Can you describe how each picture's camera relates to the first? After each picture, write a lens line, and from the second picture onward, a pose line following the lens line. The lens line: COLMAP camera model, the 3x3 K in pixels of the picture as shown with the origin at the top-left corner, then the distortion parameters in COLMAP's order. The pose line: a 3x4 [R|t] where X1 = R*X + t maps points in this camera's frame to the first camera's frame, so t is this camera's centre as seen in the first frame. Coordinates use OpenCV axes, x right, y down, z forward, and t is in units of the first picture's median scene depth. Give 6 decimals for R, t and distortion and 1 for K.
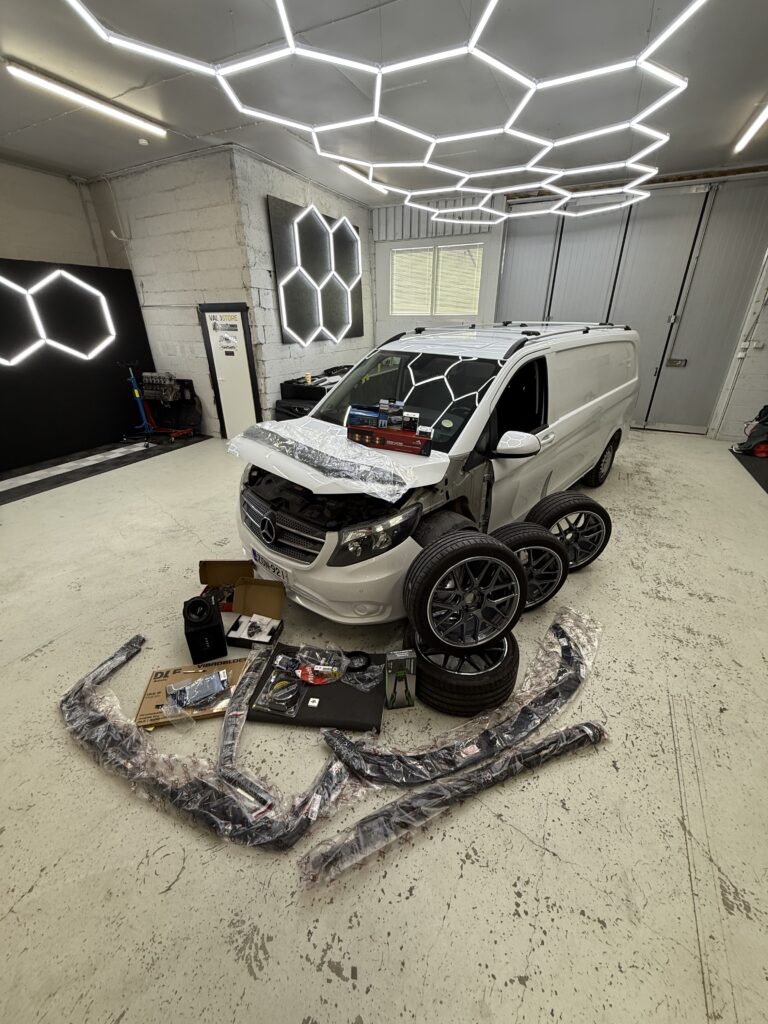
lens RADIAL K [[408.6, 0, 387.0], [0, 408.6, 511.5], [0, 0, 1]] dist [-0.000876, -0.000108]
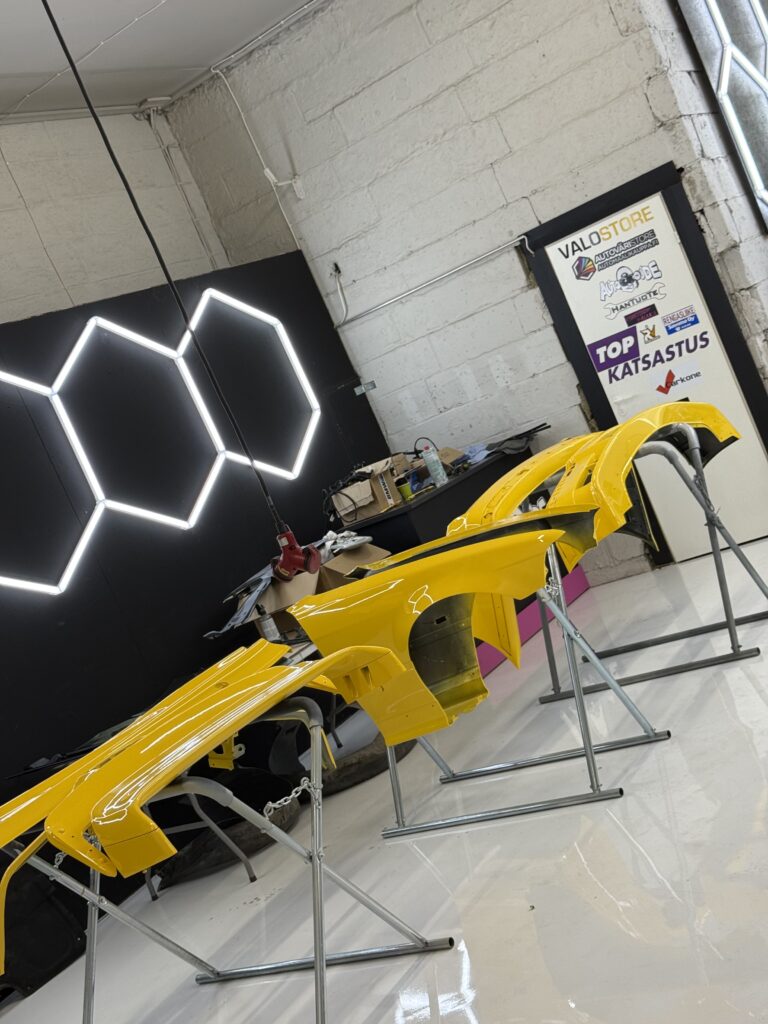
lens RADIAL K [[1446.9, 0, 384.0], [0, 1446.9, 512.0], [0, 0, 1]] dist [0.149805, -0.149914]
pose [[0.913804, -0.383887, -0.132638, -0.507408], [0.318542, 0.879993, -0.352339, 0.152061], [0.251979, 0.279718, 0.926426, -0.207971]]
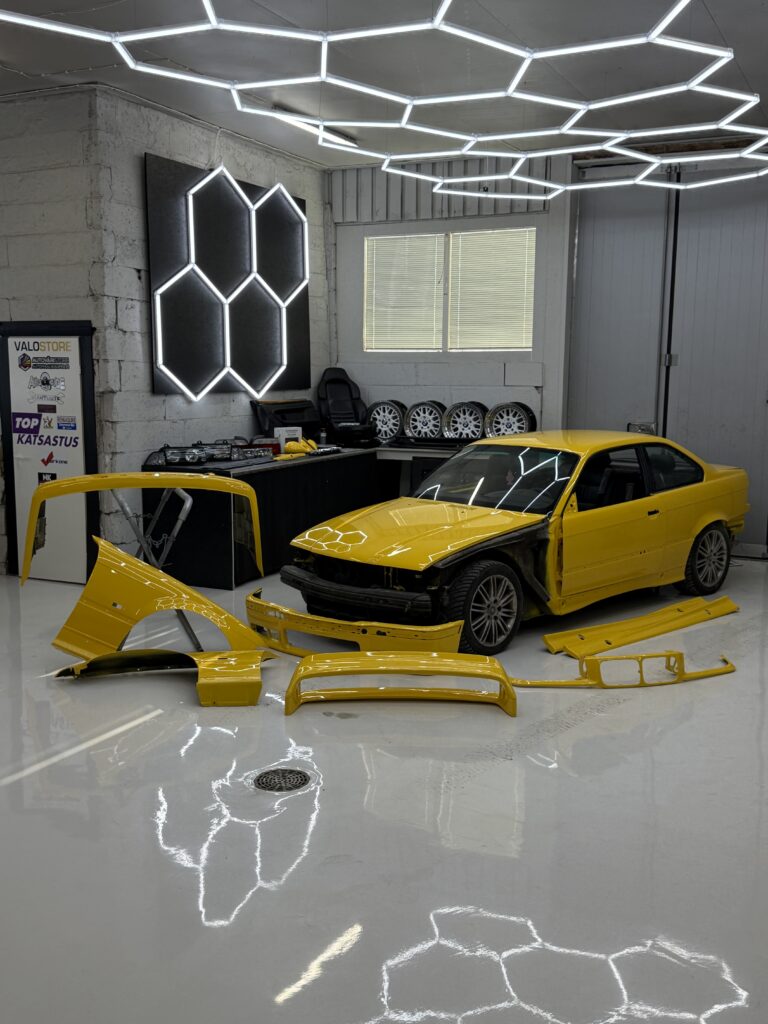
lens RADIAL K [[1071.9, 0, 386.6], [0, 1071.9, 507.8], [0, 0, 1]] dist [0.120971, -0.016642]
pose [[0.999946, 0.007108, 0.007579, 0.037174], [-0.004357, 0.949029, -0.315159, 0.171694], [-0.009433, 0.315109, 0.949008, -0.284494]]
